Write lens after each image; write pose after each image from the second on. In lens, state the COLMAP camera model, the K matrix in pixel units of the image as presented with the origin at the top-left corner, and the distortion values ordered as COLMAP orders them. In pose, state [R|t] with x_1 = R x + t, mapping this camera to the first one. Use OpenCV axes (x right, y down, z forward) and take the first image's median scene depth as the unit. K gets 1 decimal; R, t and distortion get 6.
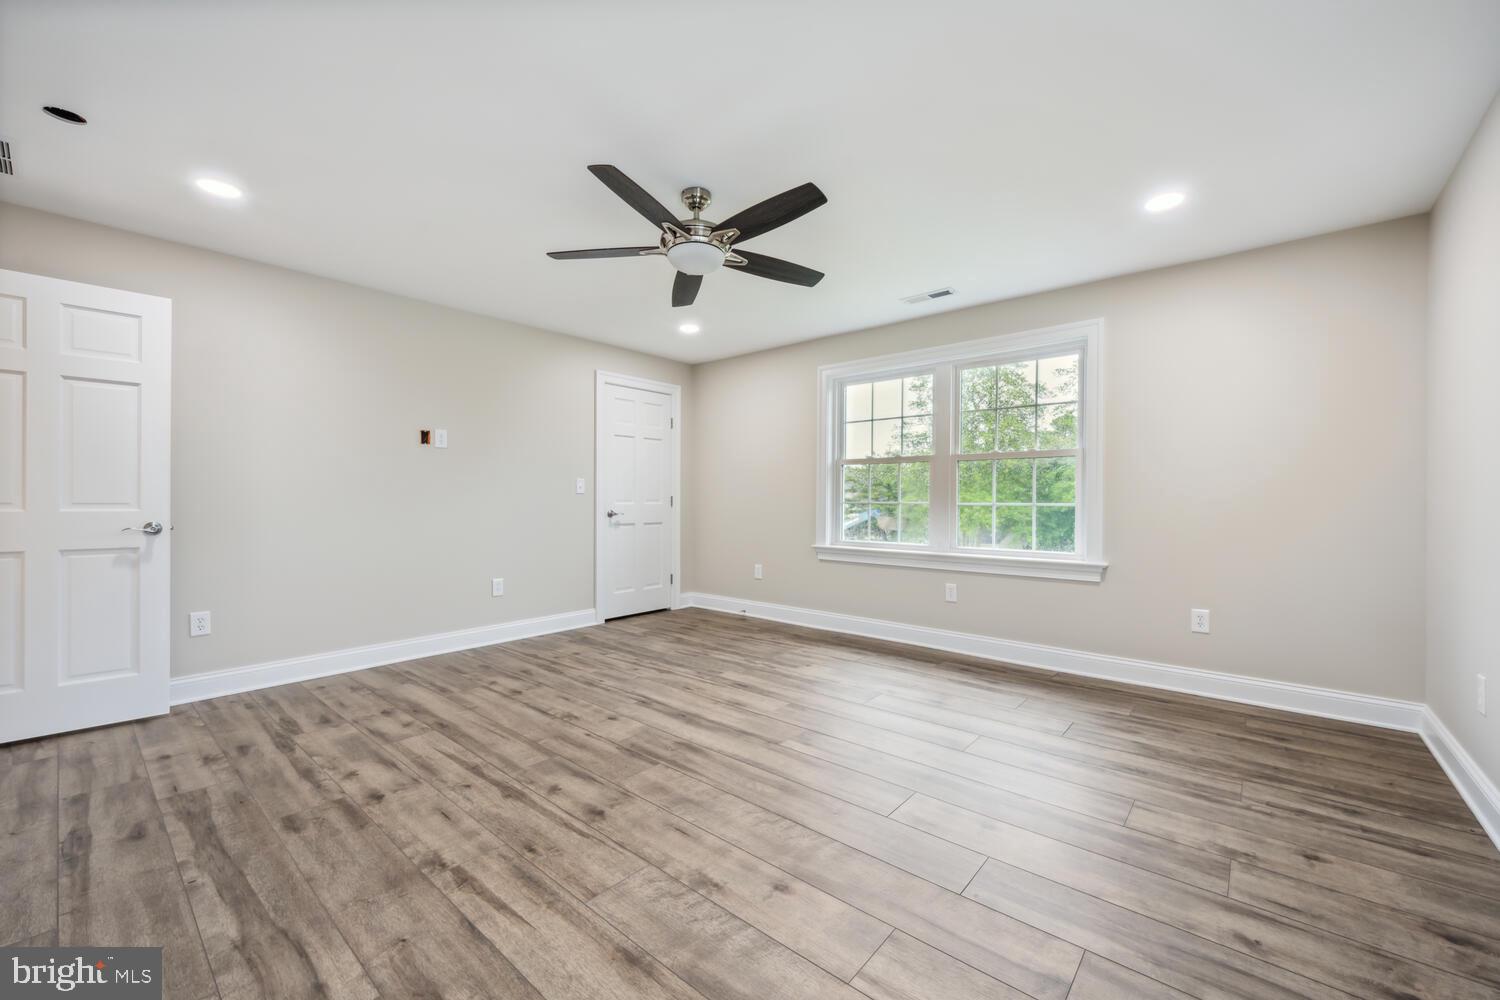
lens RADIAL K [[591.4, 0, 750.0], [0, 591.4, 500.0], [0, 0, 1]] dist [0.000176, 0.000072]
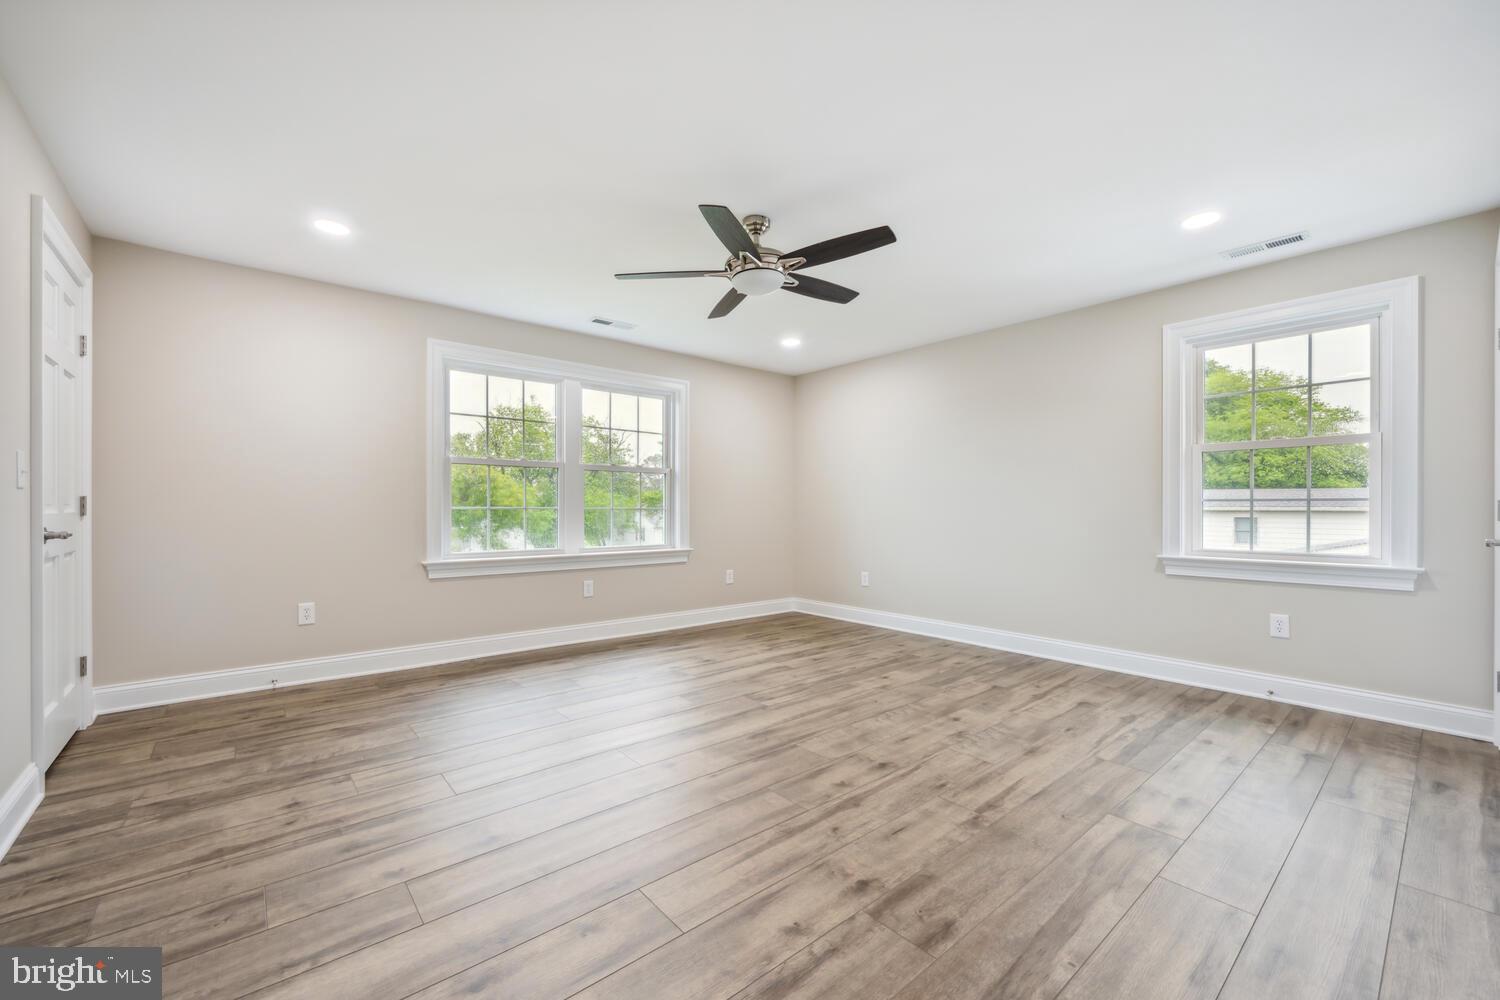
lens RADIAL K [[601.5, 0, 753.8], [0, 601.5, 503.5], [0, 0, 1]] dist [-0.001996, -0.000390]
pose [[0.157629, 0.005475, 0.987483, -1.393736], [-0.000788, 0.999985, -0.005419, 0.004401], [-0.987498, 0.000076, 0.157631, 0.987132]]
